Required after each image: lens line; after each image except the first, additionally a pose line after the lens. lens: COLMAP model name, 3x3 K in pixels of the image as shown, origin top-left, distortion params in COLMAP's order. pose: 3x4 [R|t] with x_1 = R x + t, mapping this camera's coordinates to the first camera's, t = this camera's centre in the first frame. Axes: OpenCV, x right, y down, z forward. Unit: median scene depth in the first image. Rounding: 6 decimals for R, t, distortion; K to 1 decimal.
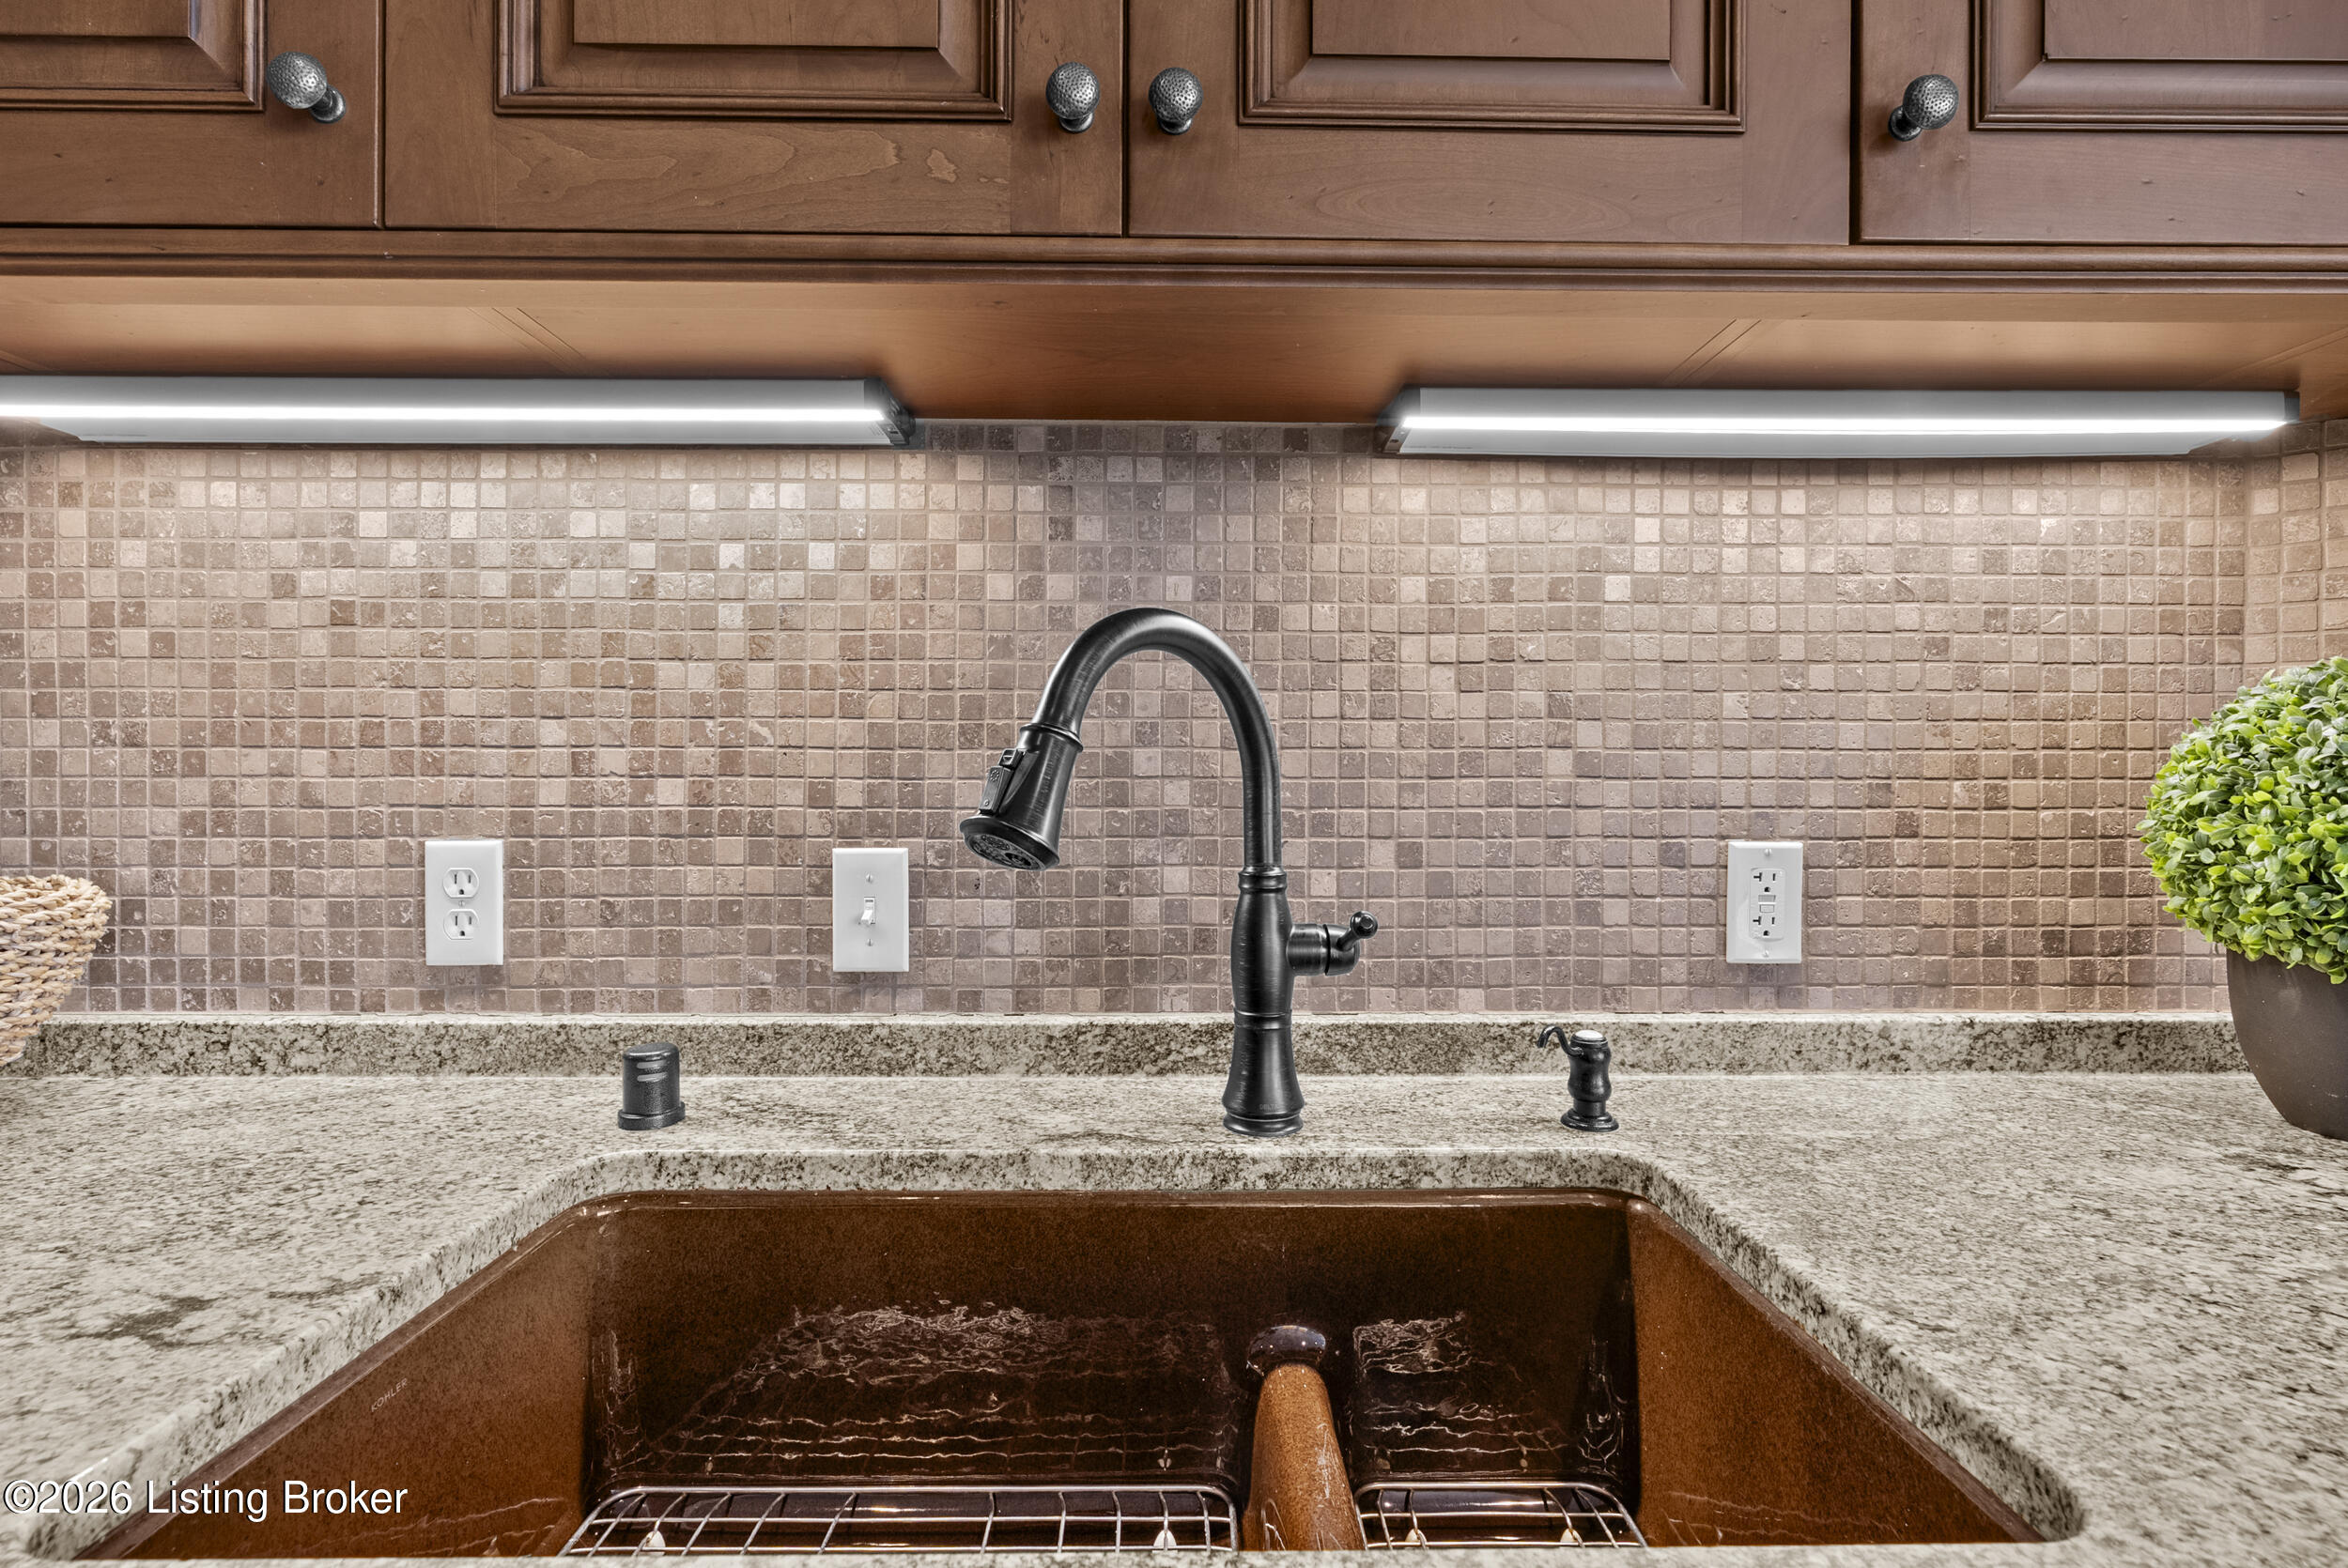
lens RADIAL K [[1060.7, 0, 1180.5], [0, 1060.7, 780.0], [0, 0, 1]] dist [-0.001174, 0.000381]
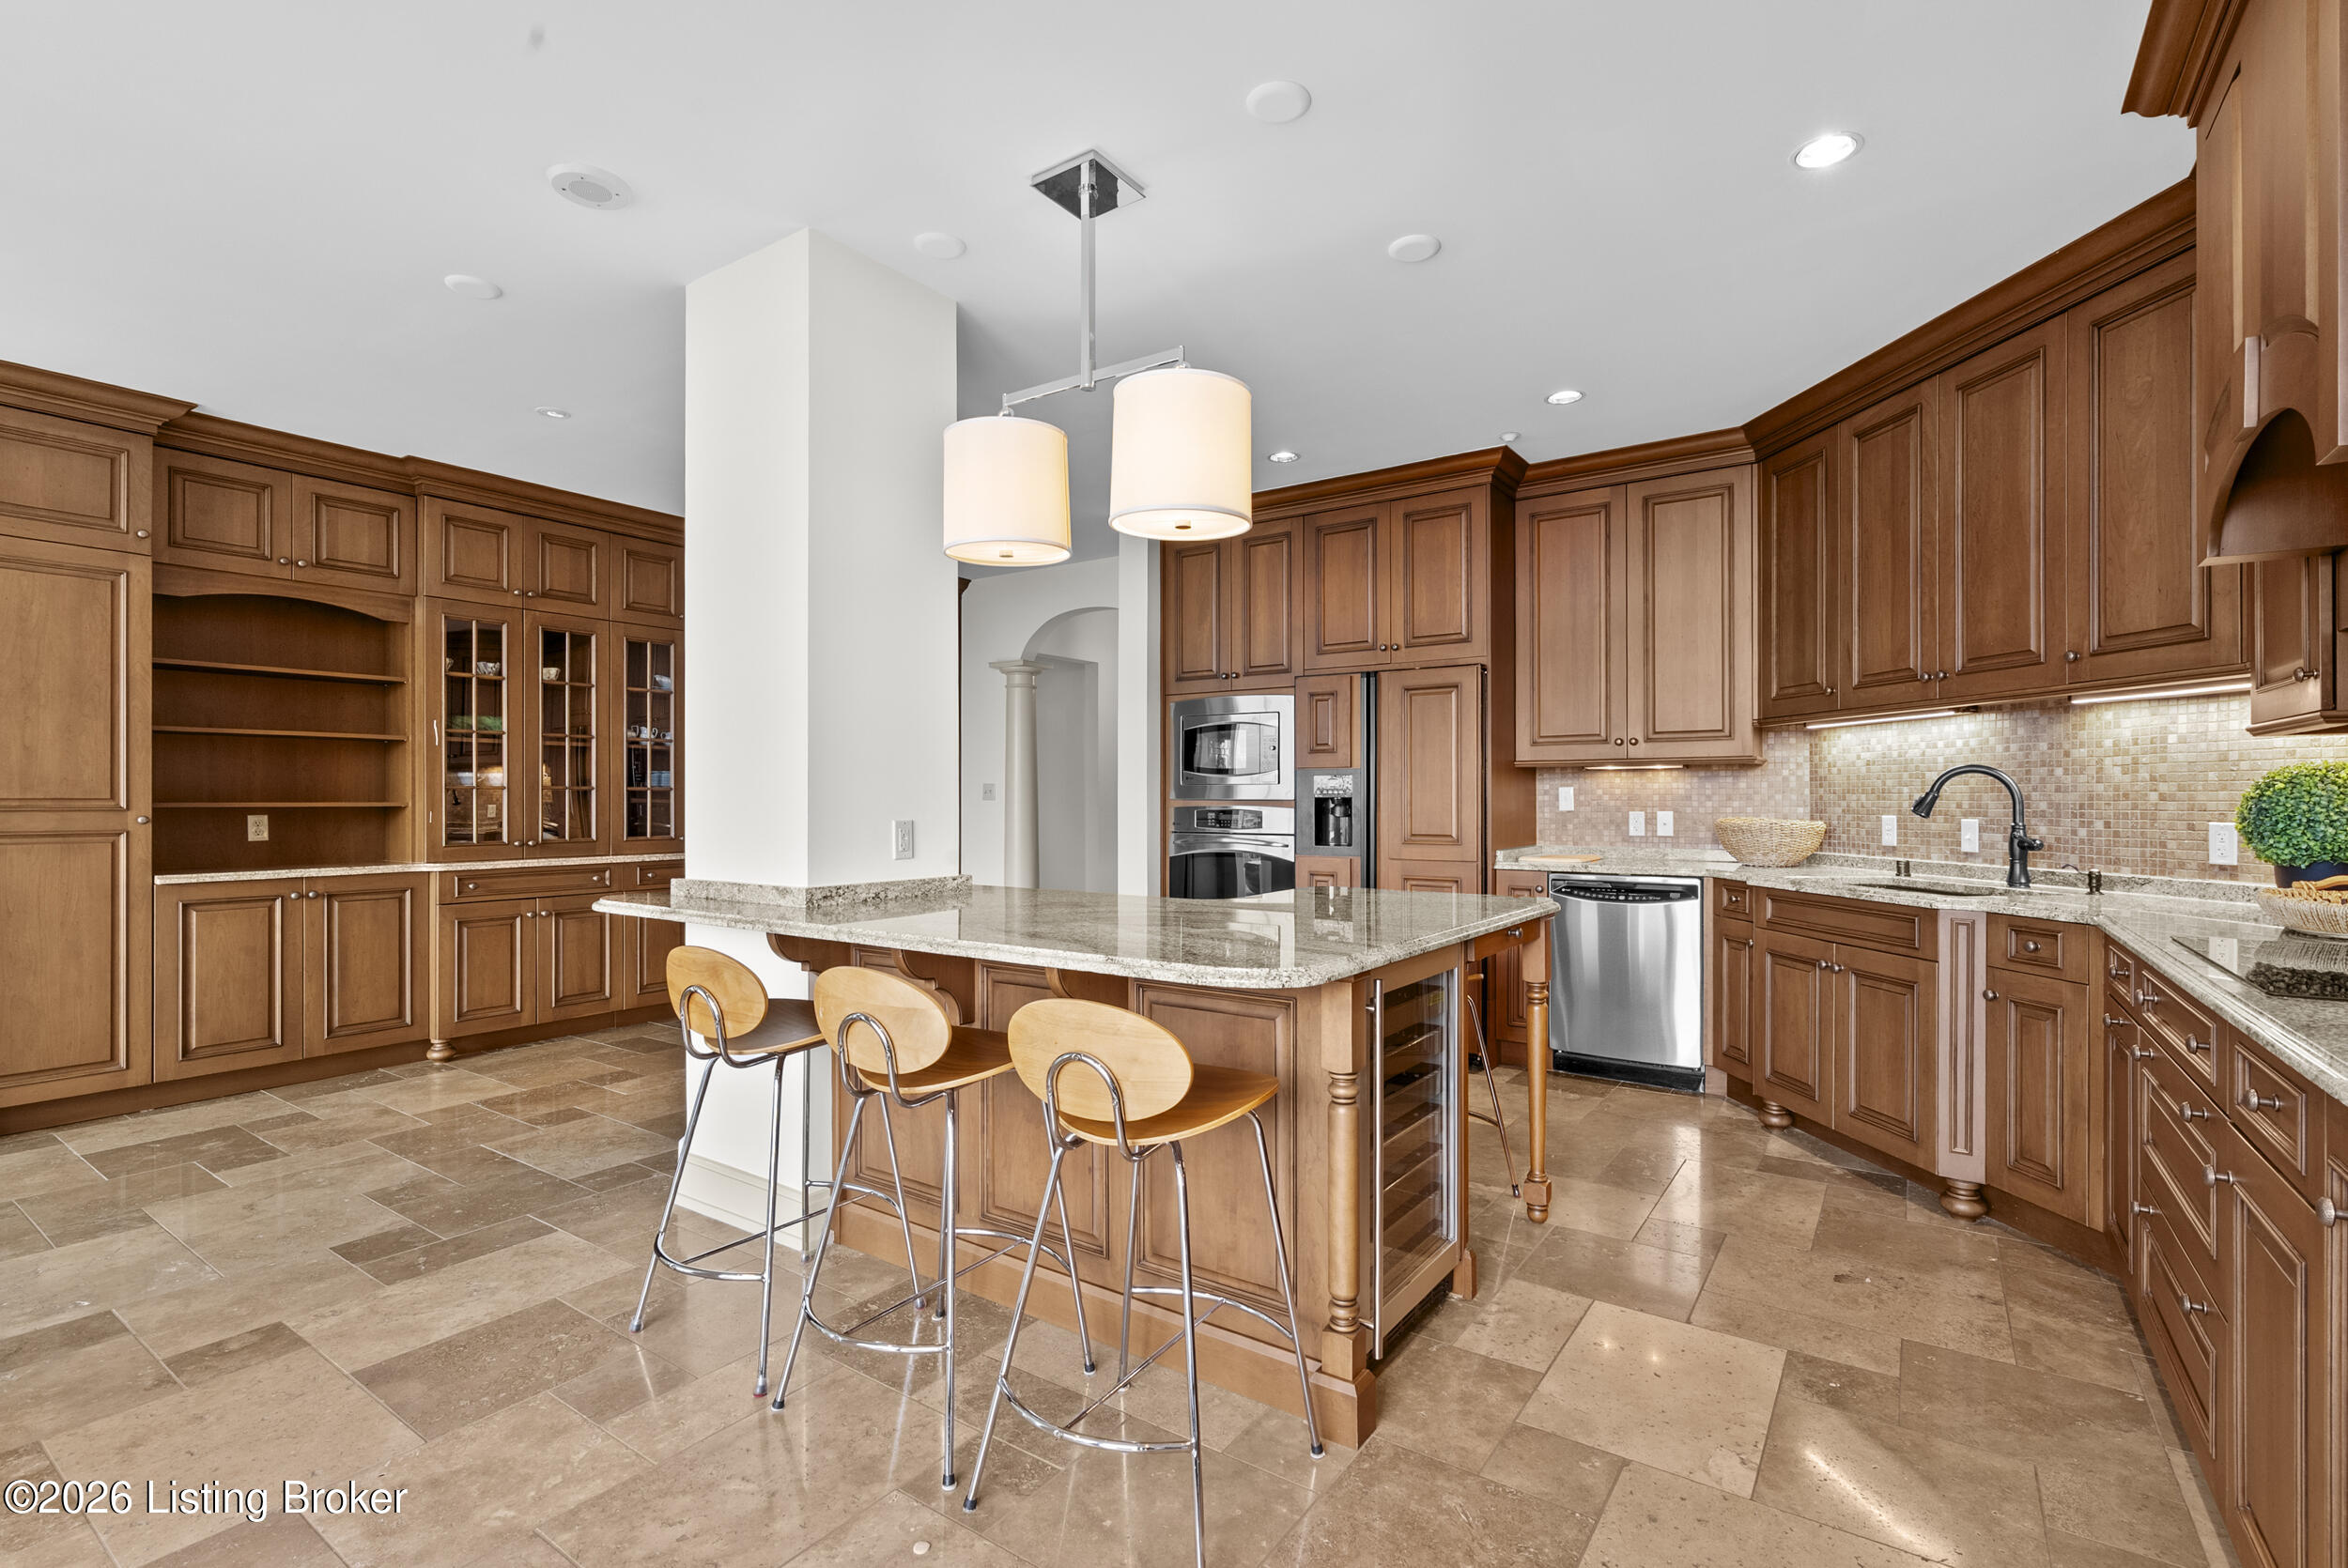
lens RADIAL K [[1065.6, 0, 1191.0], [0, 1065.6, 792.2], [0, 0, 1]] dist [-0.000324, 0.000000]
pose [[0.092535, -0.008476, -0.995673, 3.226146], [-0.016481, 0.999814, -0.010043, 0.051302], [0.995573, 0.017339, 0.092378, -2.113531]]
